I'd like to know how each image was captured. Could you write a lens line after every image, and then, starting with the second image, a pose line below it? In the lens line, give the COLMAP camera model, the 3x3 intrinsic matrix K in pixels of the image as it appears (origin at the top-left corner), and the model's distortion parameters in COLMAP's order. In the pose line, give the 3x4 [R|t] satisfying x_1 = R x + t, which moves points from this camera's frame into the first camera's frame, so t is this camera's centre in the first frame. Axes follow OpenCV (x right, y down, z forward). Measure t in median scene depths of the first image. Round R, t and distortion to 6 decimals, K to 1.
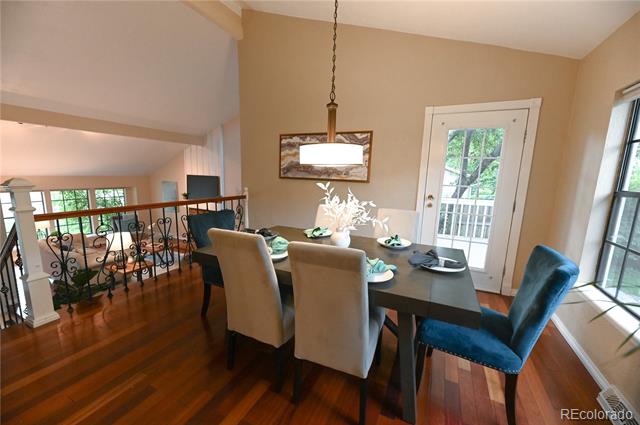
lens RADIAL K [[258.2, 0, 319.9], [0, 258.2, 215.8], [0, 0, 1]] dist [-0.002211, -0.001701]
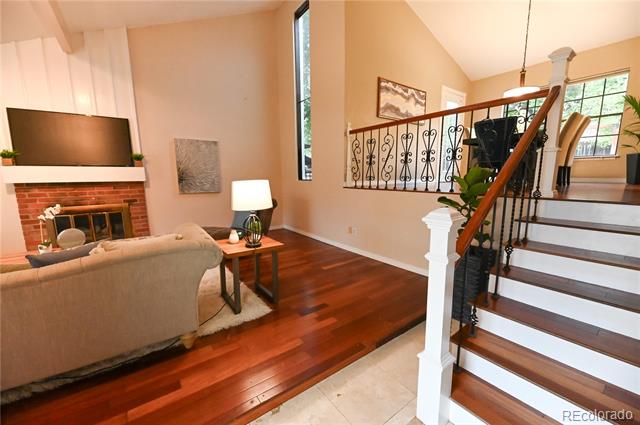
lens RADIAL K [[258.2, 0, 317.9], [0, 258.2, 213.0], [0, 0, 1]] dist [-0.002211, -0.001701]
pose [[0.480259, -0.162451, 0.861952, -1.548621], [0.165529, 0.981828, 0.092816, 0.143939], [-0.861366, 0.098102, 0.498422, 0.812528]]
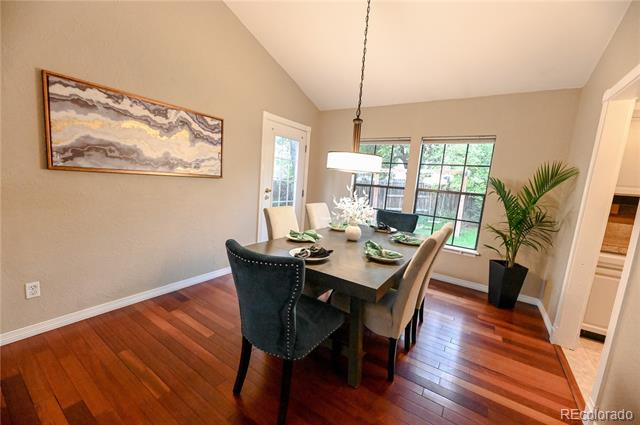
lens RADIAL K [[258.2, 0, 317.4], [0, 258.2, 212.0], [0, 0, 1]] dist [-0.002211, -0.001701]
pose [[0.144593, -0.149311, 0.978161, -0.623153], [0.089565, 0.986466, 0.137339, -0.104244], [-0.985429, 0.067751, 0.156009, 0.541800]]
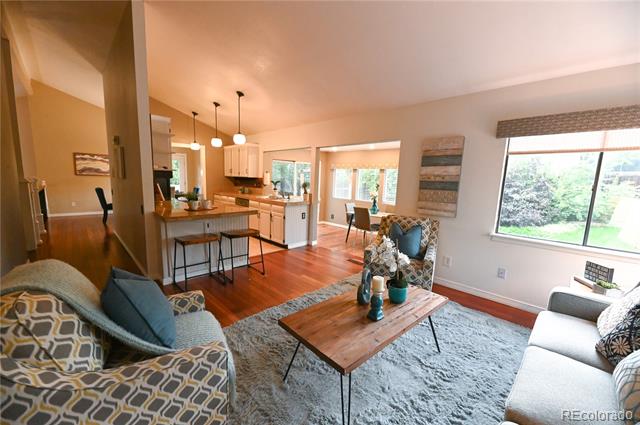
lens RADIAL K [[258.2, 0, 320.3], [0, 258.2, 215.2], [0, 0, 1]] dist [-0.002211, -0.001701]
pose [[0.343856, -0.146912, 0.927459, -1.552256], [0.129033, 0.985709, 0.108299, 0.200926], [-0.930115, 0.082434, 0.357898, -1.548564]]
